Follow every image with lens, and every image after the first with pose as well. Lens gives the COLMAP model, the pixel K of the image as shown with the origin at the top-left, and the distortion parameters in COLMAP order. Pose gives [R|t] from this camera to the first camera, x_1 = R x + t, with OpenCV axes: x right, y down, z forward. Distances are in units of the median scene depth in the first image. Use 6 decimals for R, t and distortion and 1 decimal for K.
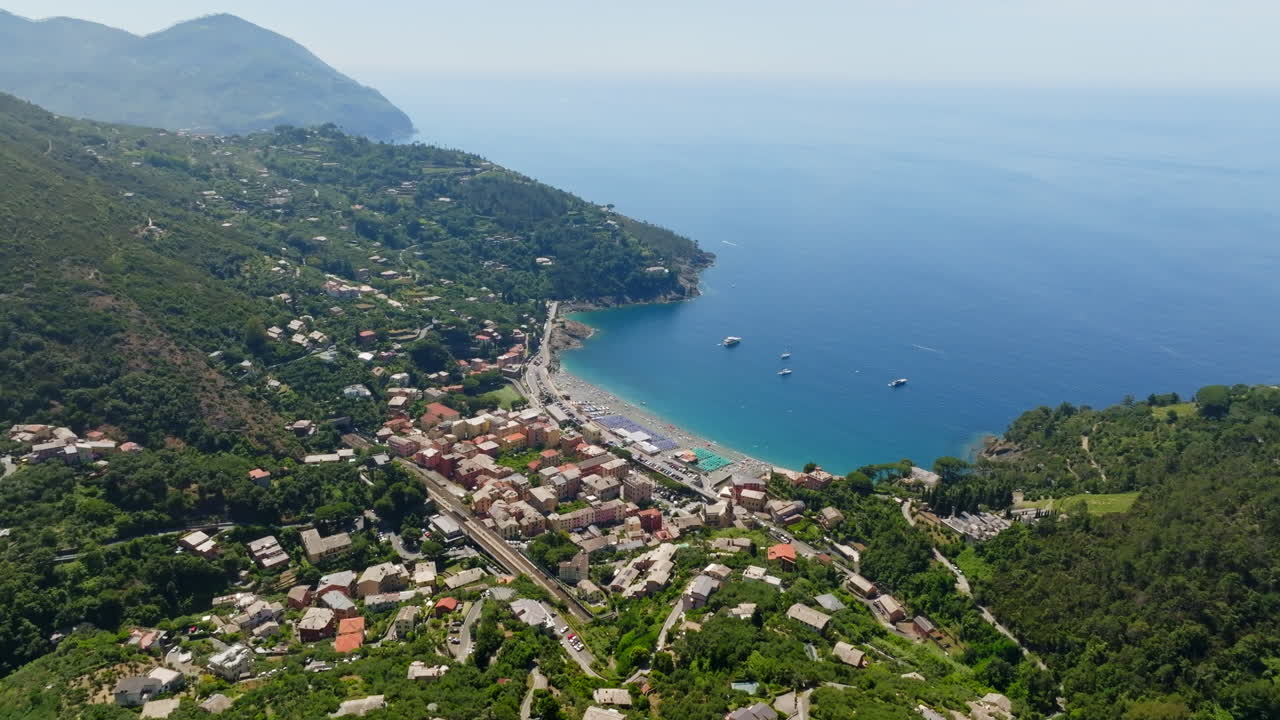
lens RADIAL K [[903.4, 0, 640.0], [0, 903.4, 360.0], [0, 0, 1]] dist [0.000569, 0.000307]
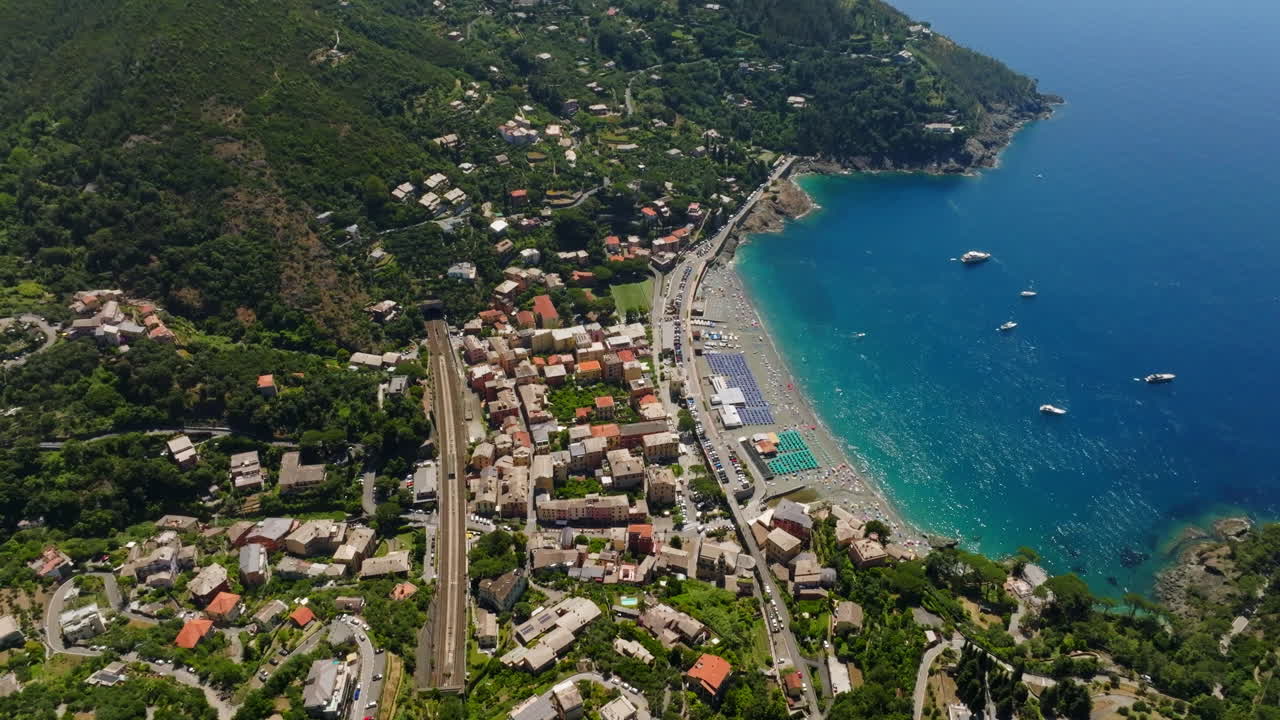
lens RADIAL K [[903.4, 0, 640.0], [0, 903.4, 360.0], [0, 0, 1]] dist [0.000569, 0.000307]
pose [[0.884628, 0.240343, -0.399586, 0.252203], [-0.122327, 0.946535, 0.298508, -0.186475], [0.449967, -0.215188, 0.866732, 0.265979]]
